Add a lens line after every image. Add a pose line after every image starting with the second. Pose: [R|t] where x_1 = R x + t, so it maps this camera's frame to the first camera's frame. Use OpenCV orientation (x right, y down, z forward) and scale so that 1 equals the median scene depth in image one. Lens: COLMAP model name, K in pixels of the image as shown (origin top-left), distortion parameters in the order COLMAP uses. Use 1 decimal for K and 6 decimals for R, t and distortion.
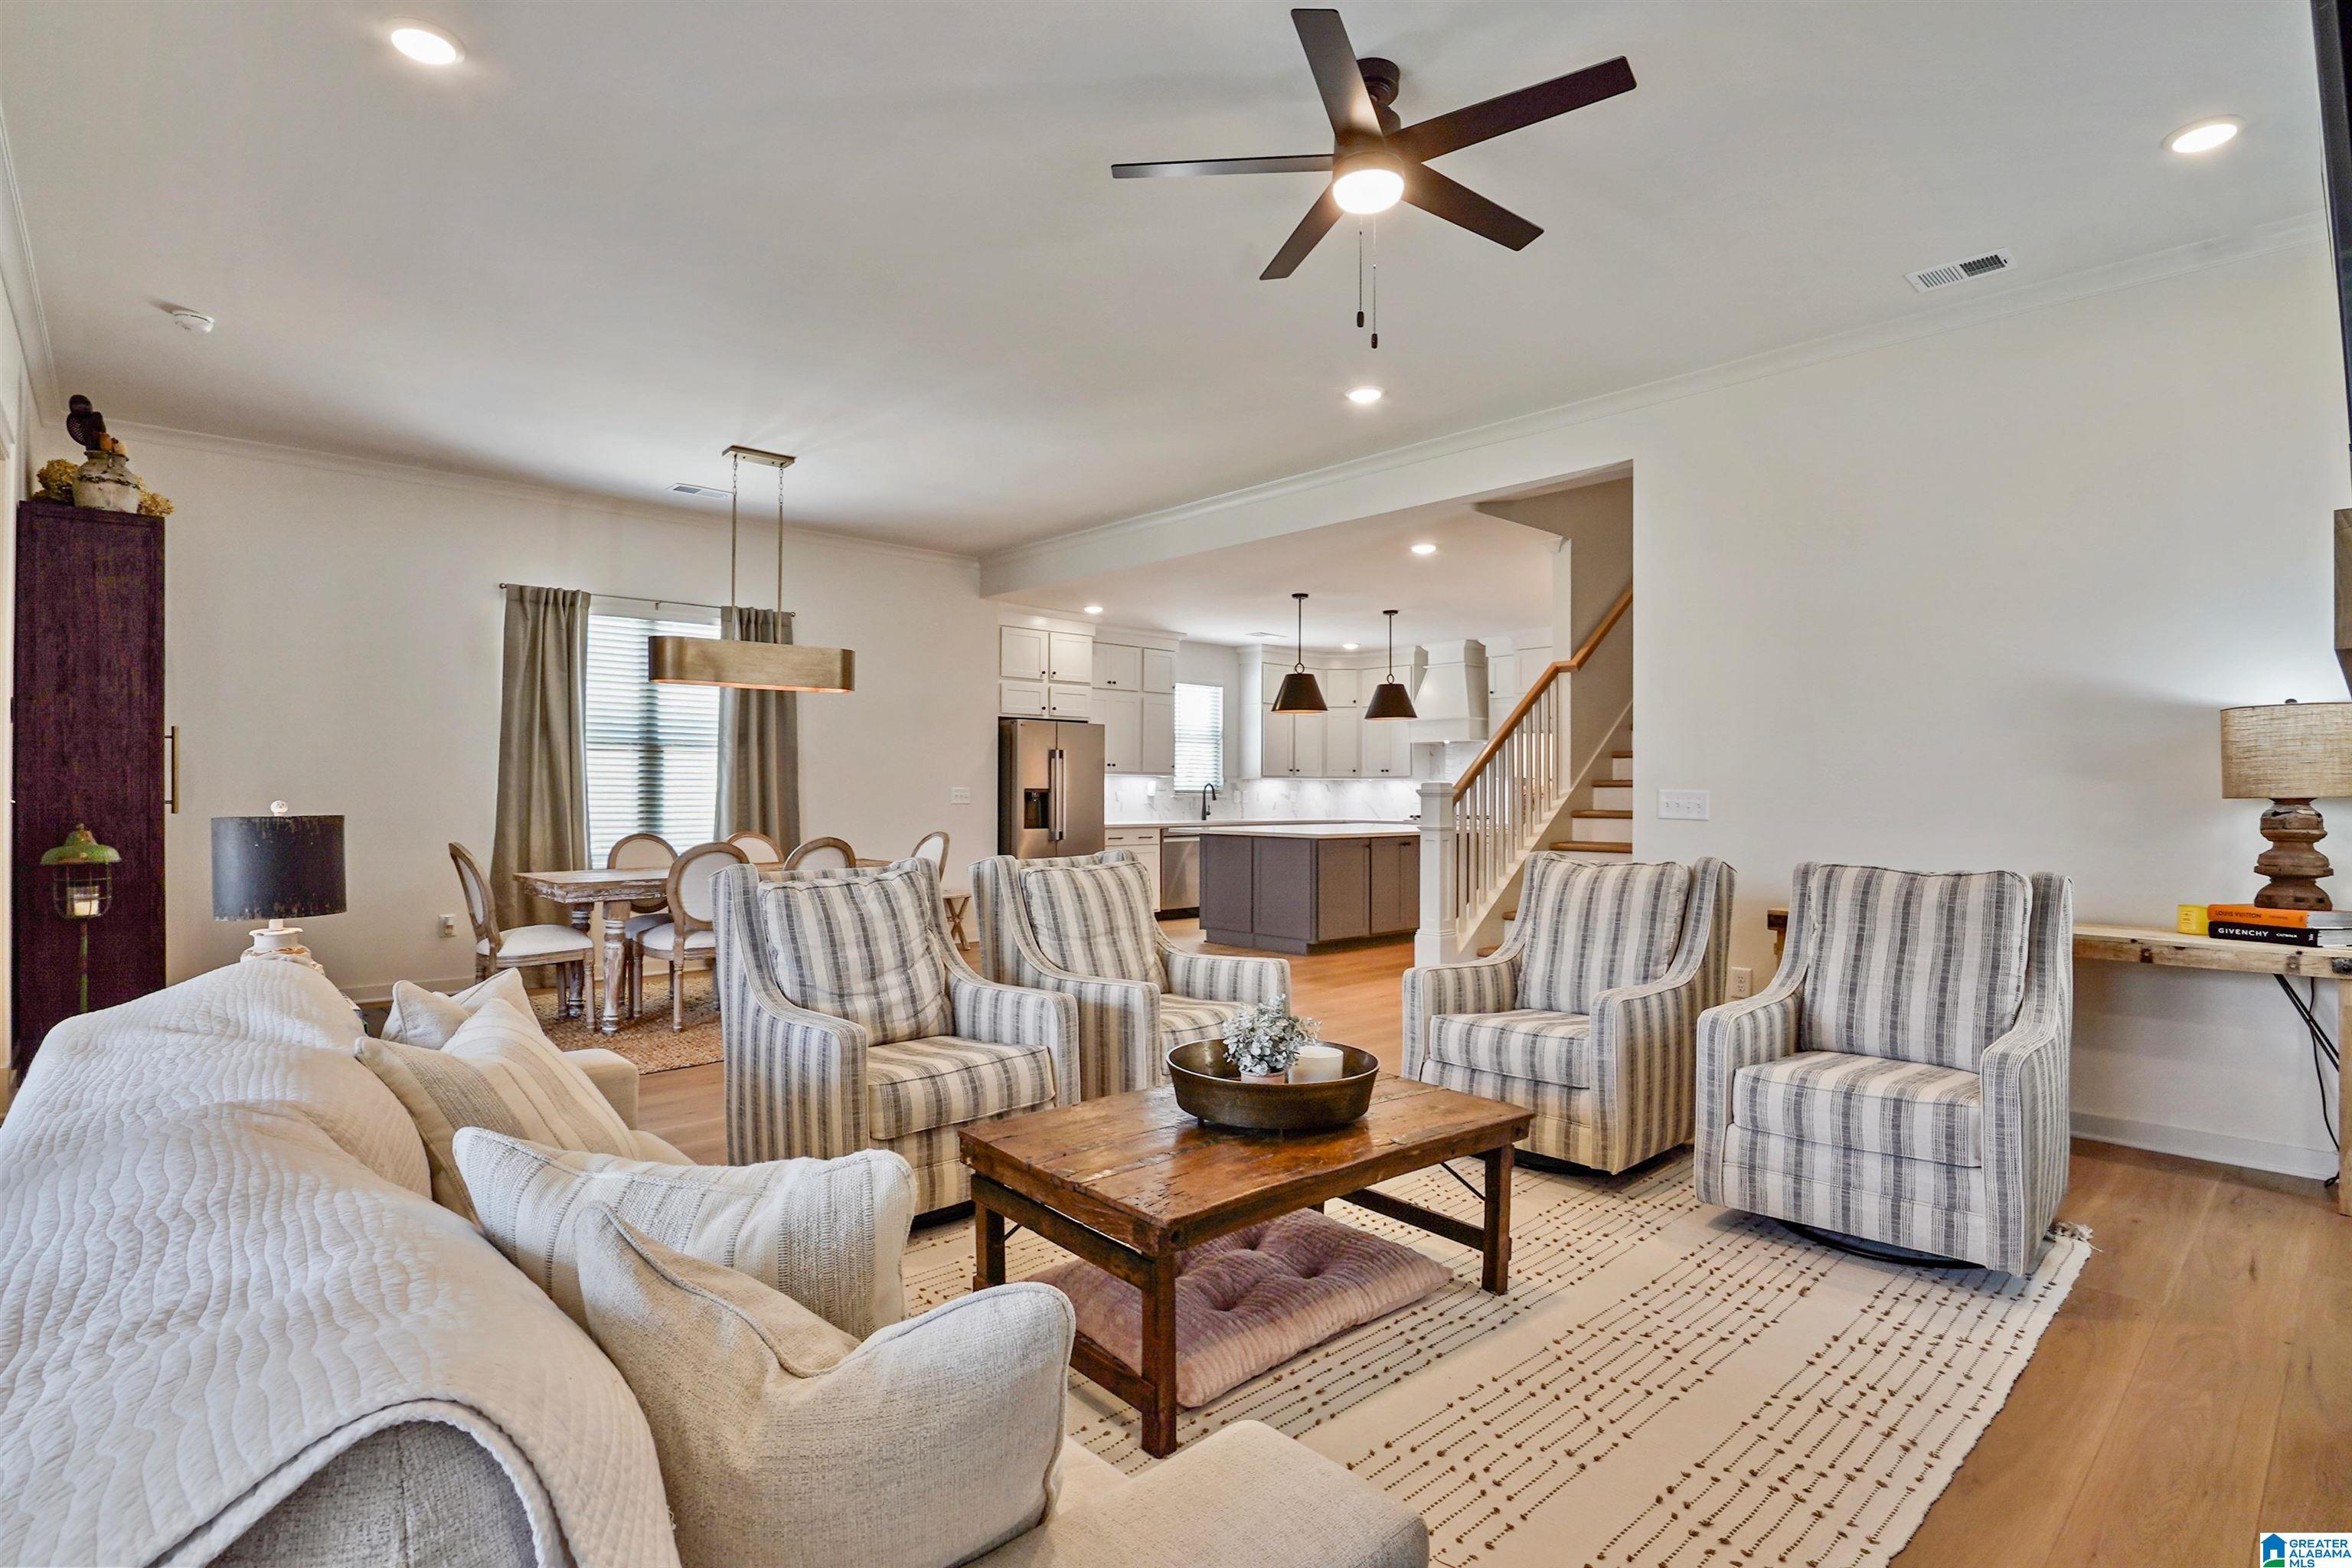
lens RADIAL K [[1144.9, 0, 1178.0], [0, 1144.9, 790.5], [0, 0, 1]] dist [-0.023824, -0.000592]
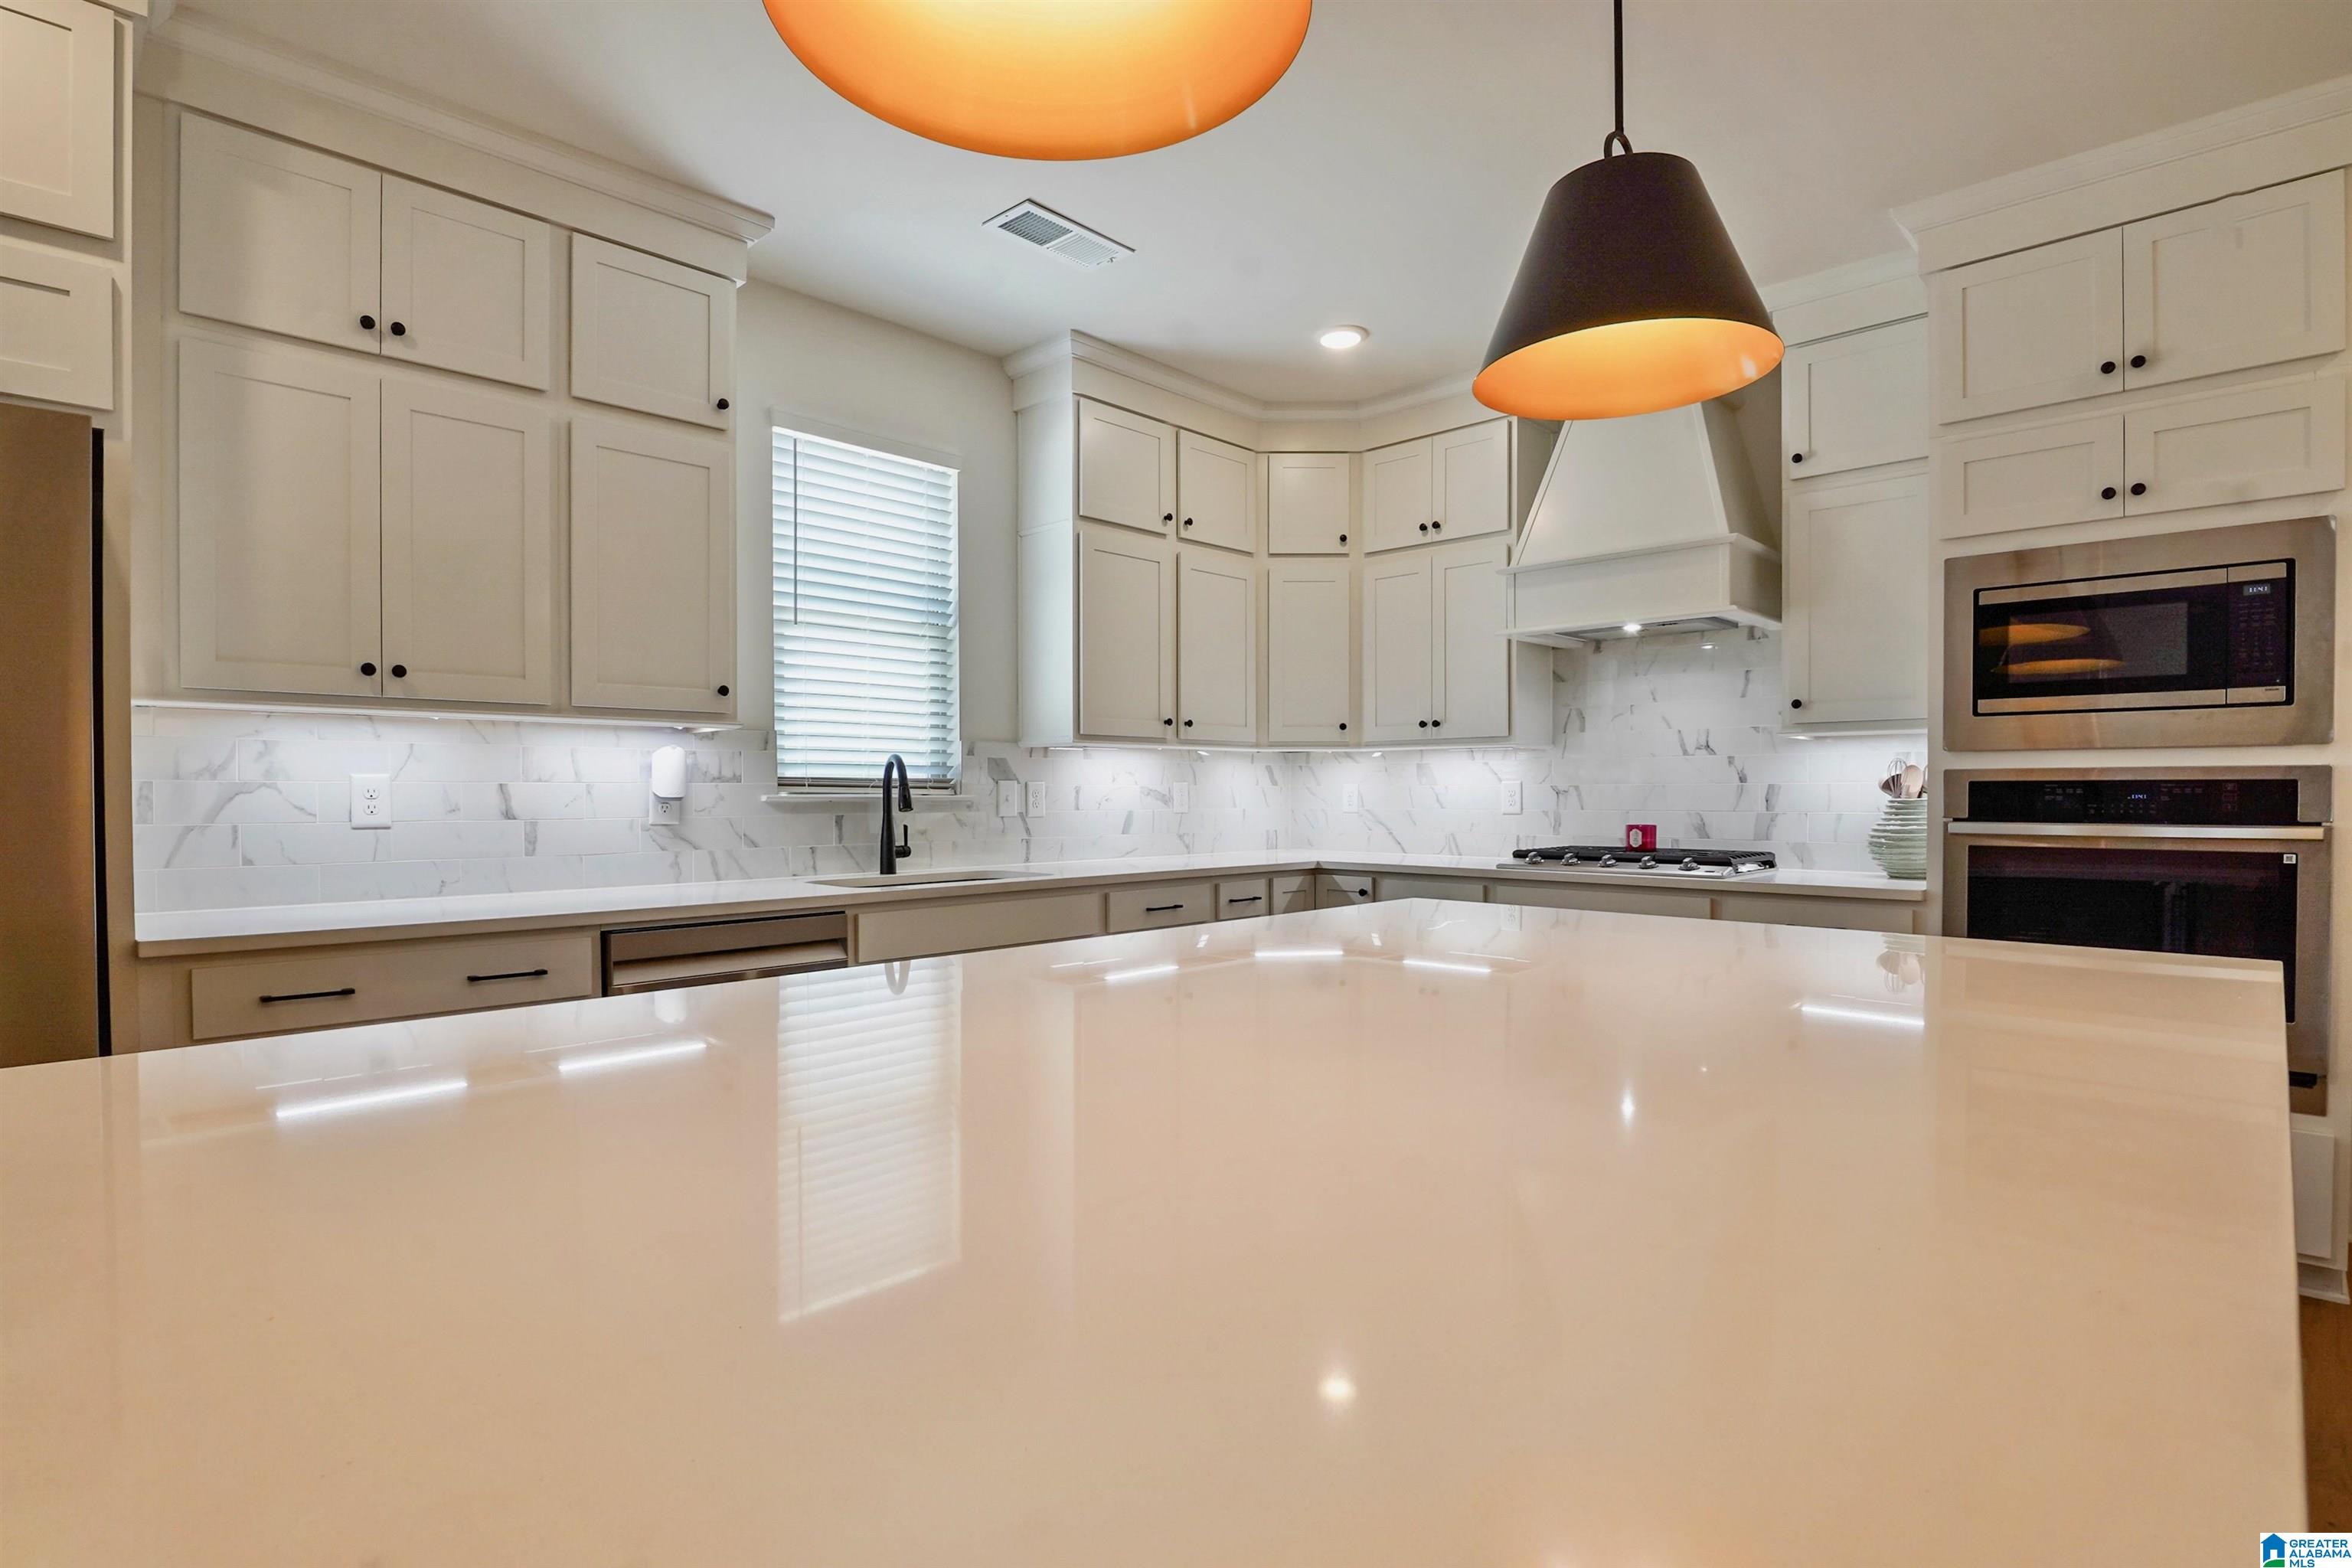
lens RADIAL K [[1144.9, 0, 1190.8], [0, 1144.9, 788.4], [0, 0, 1]] dist [-0.023824, -0.000592]
pose [[0.998646, -0.005323, 0.051756, 0.147884], [0.005388, 0.999985, -0.001110, 0.005964], [-0.051749, 0.001387, 0.998659, 1.110097]]
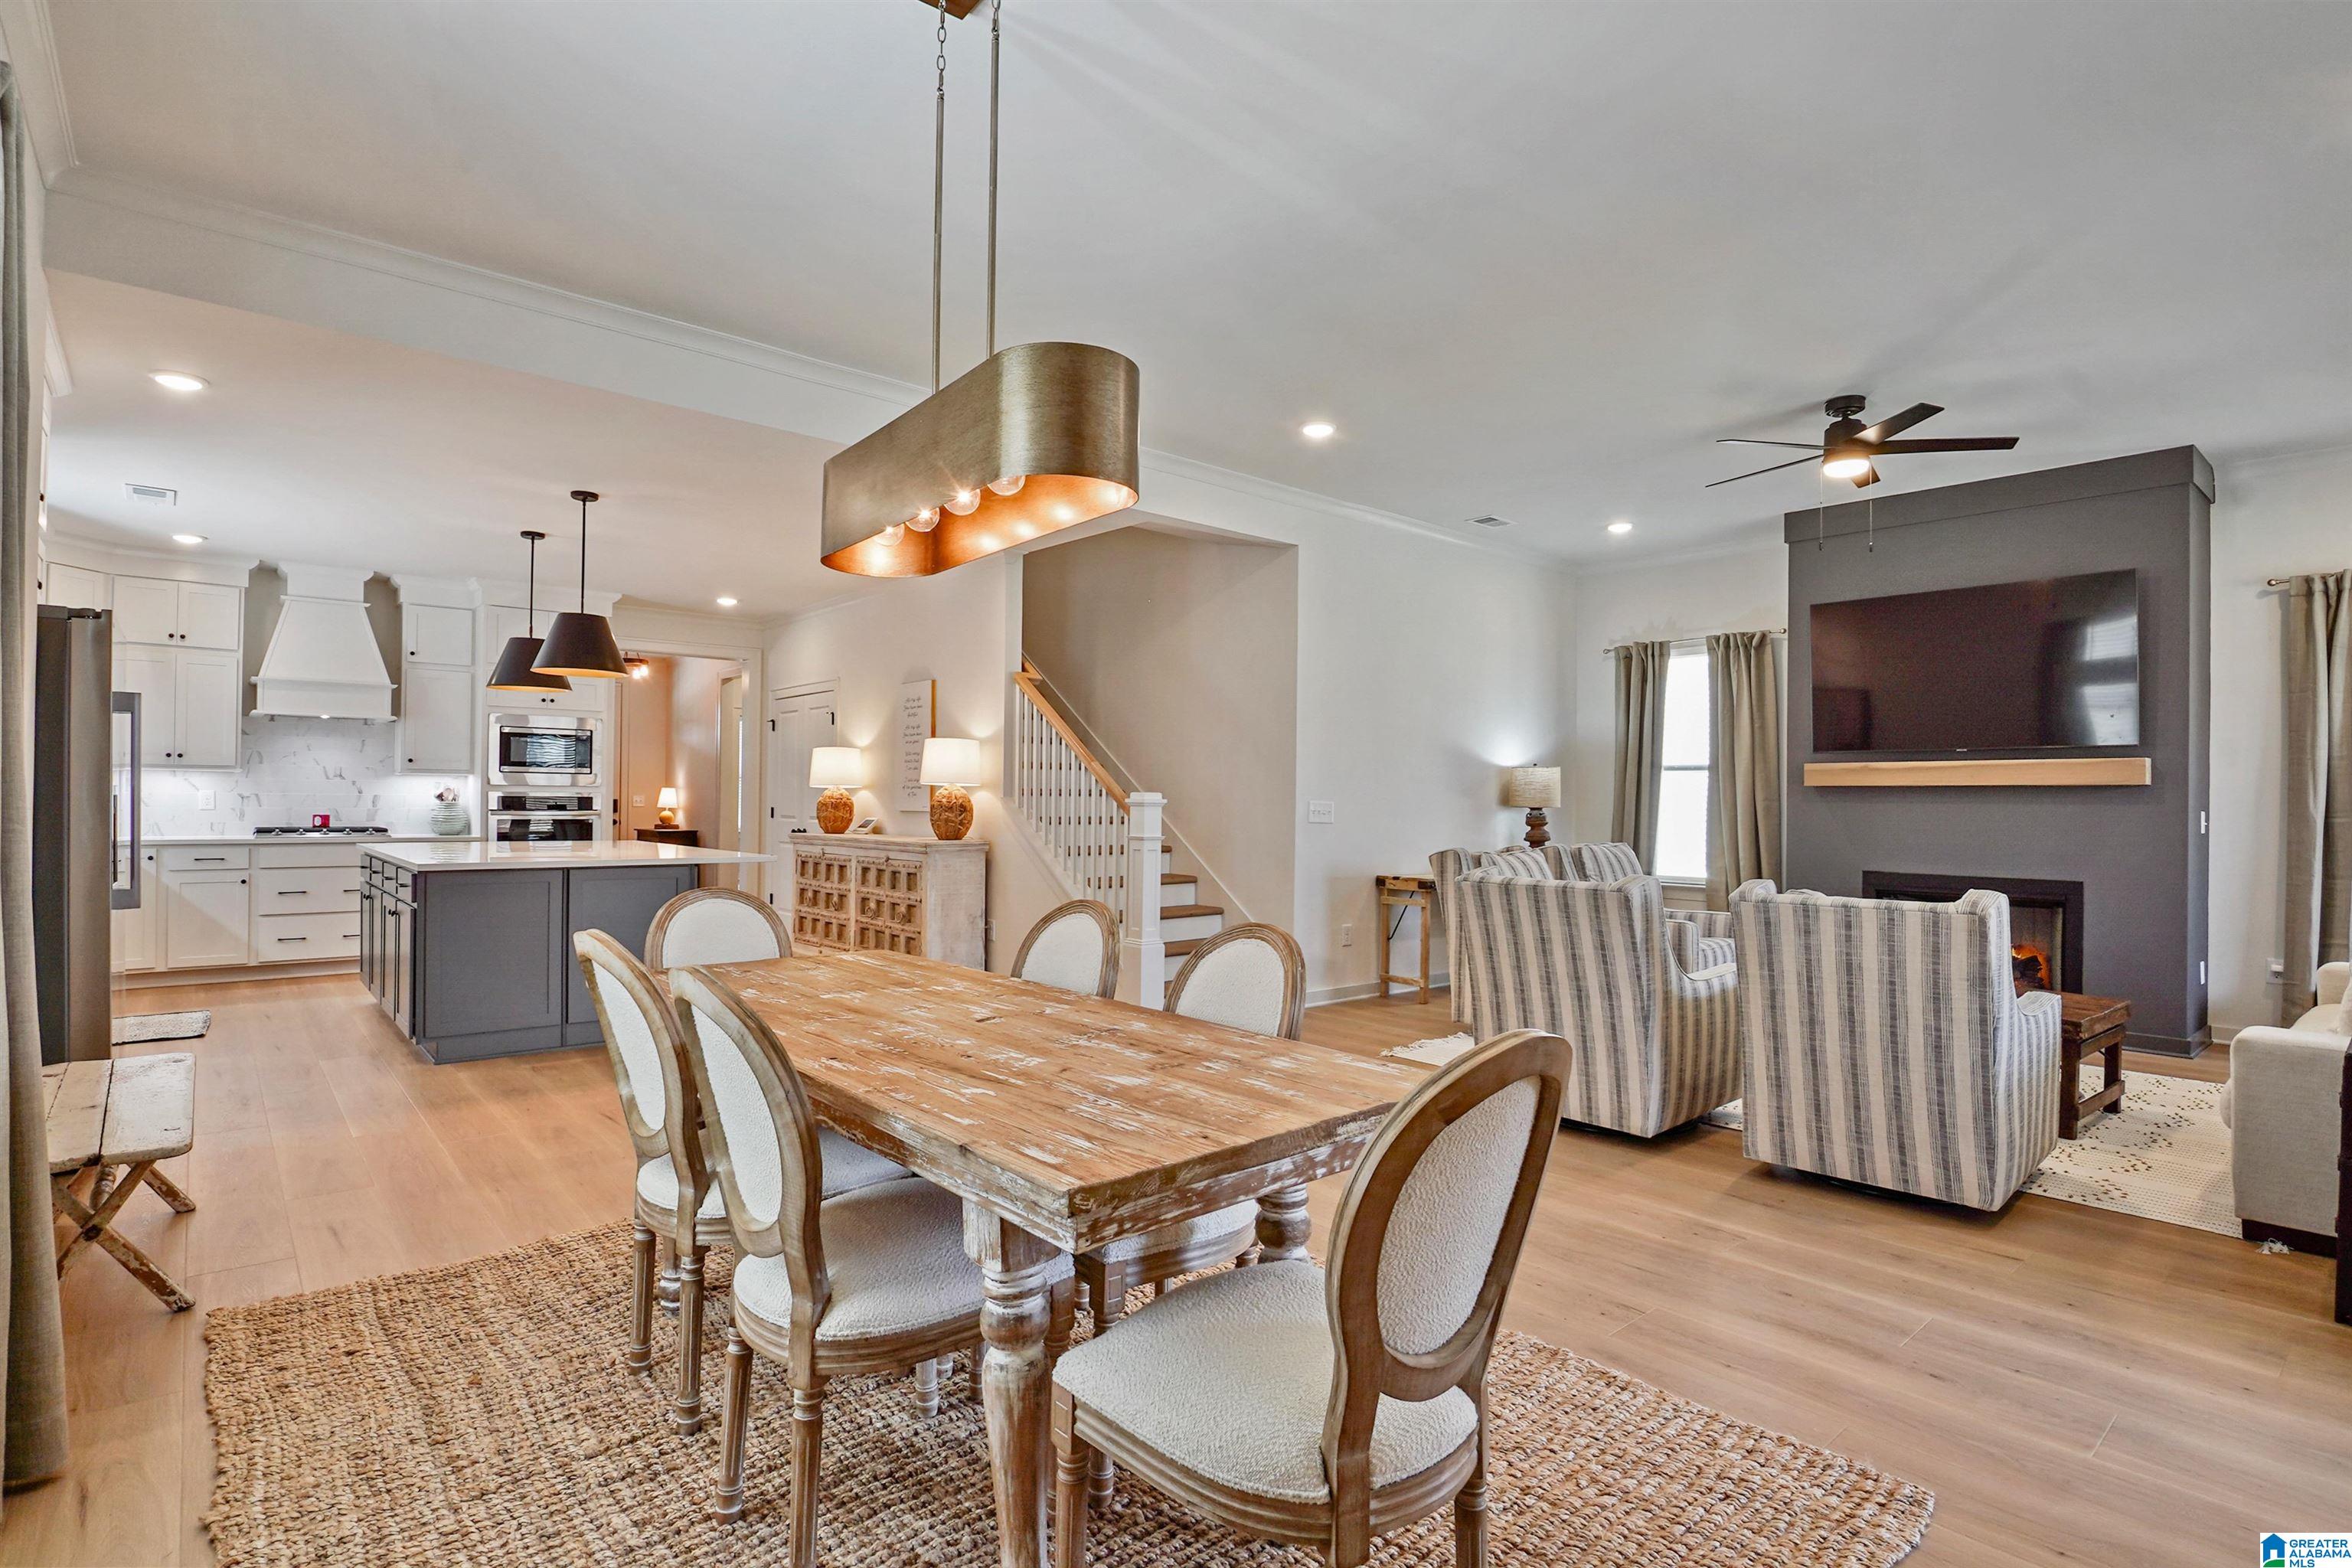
lens RADIAL K [[1144.9, 0, 1162.5], [0, 1144.9, 786.2], [0, 0, 1]] dist [-0.023824, -0.000592]
pose [[0.051790, 0.010200, 0.998606, -0.647679], [-0.011409, 0.999889, -0.009621, -0.001786], [-0.998593, -0.010895, 0.051901, 0.781787]]
